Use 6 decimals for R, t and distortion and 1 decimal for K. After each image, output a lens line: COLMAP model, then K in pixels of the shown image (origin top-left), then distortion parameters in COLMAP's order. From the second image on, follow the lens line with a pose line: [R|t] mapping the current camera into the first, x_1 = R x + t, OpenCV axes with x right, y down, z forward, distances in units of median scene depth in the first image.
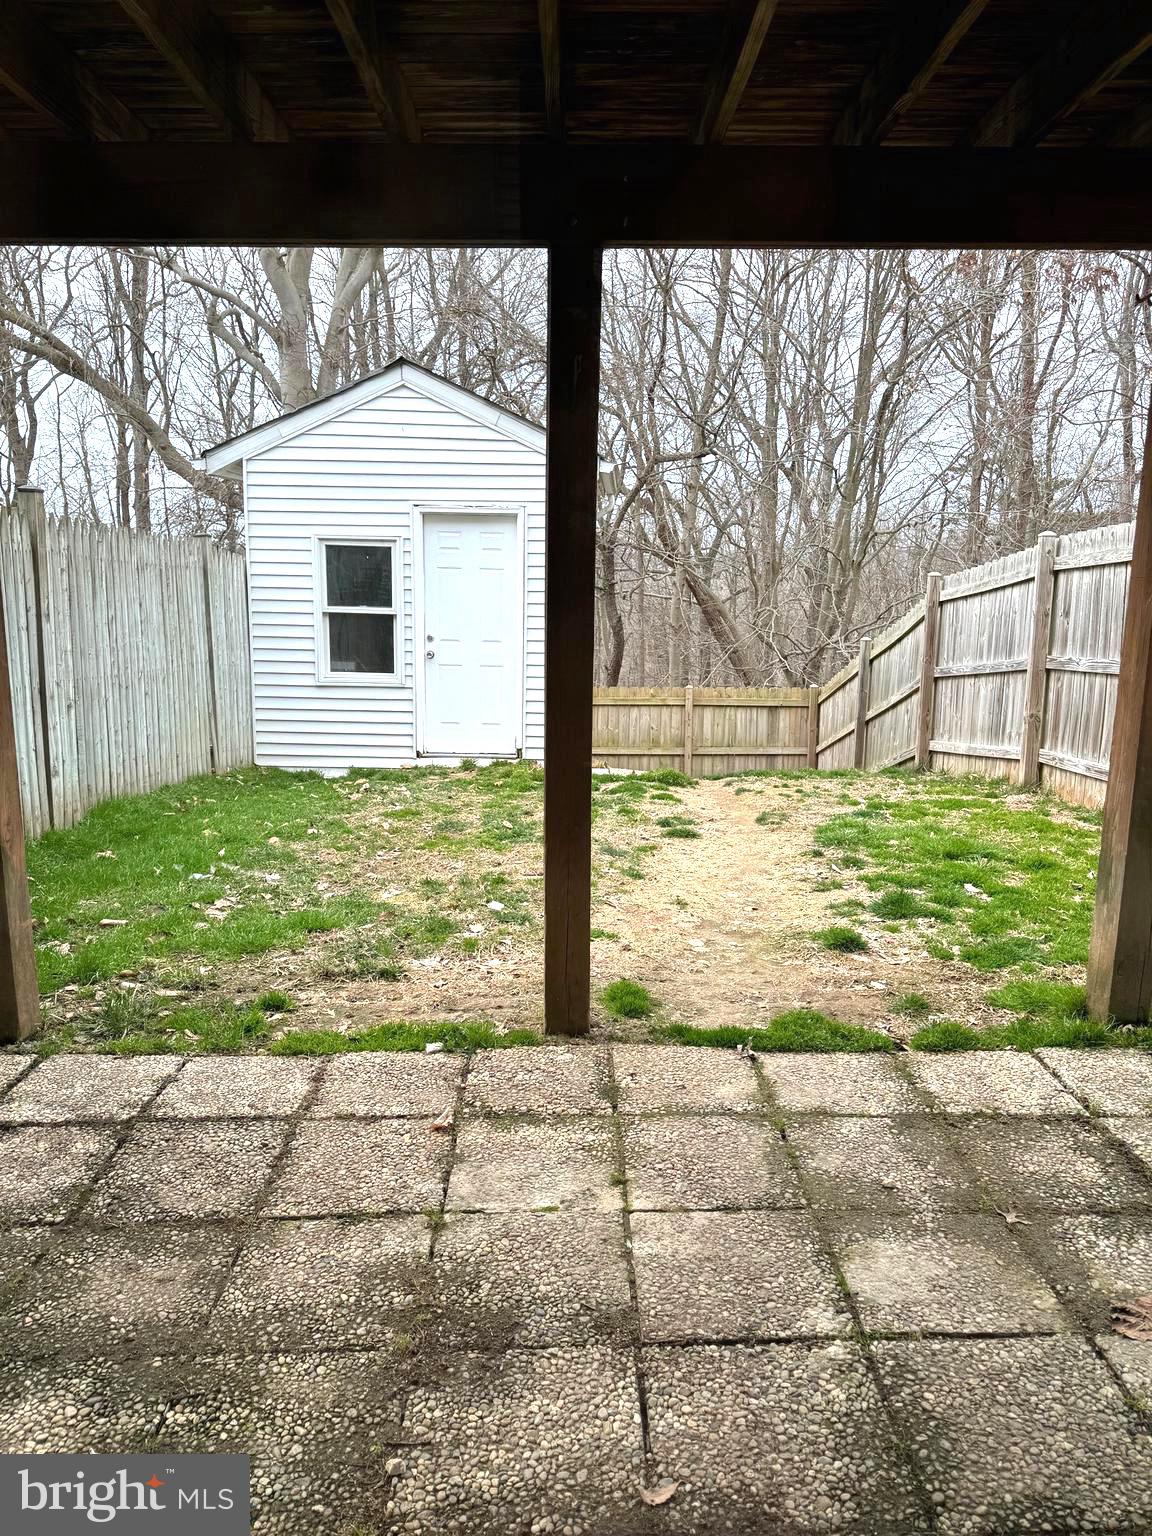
lens RADIAL K [[1087.4, 0, 572.4], [0, 1087.4, 765.7], [0, 0, 1]] dist [0.050618, -0.013845]
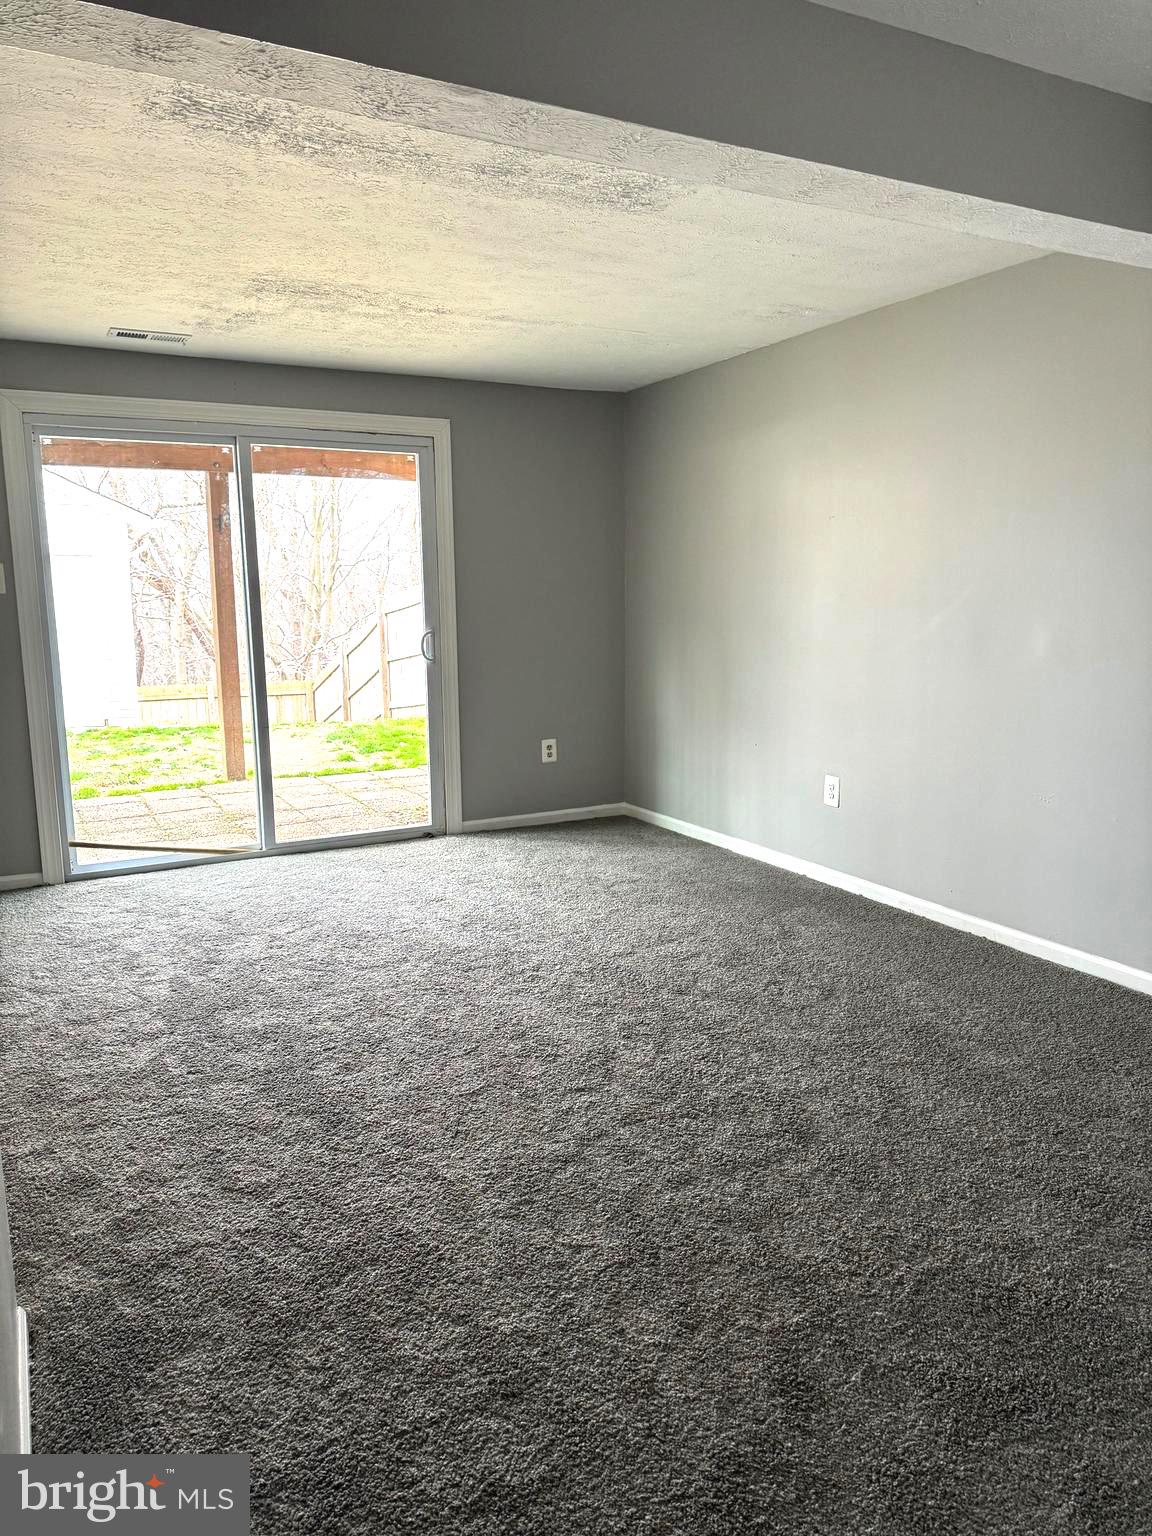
lens RADIAL K [[1087.4, 0, 577.2], [0, 1087.4, 769.8], [0, 0, 1]] dist [0.050618, -0.013845]
pose [[0.890012, -0.087556, 0.447452, -0.135352], [0.095986, 0.995375, 0.003850, 0.091892], [-0.445719, 0.039523, 0.894300, -0.492583]]
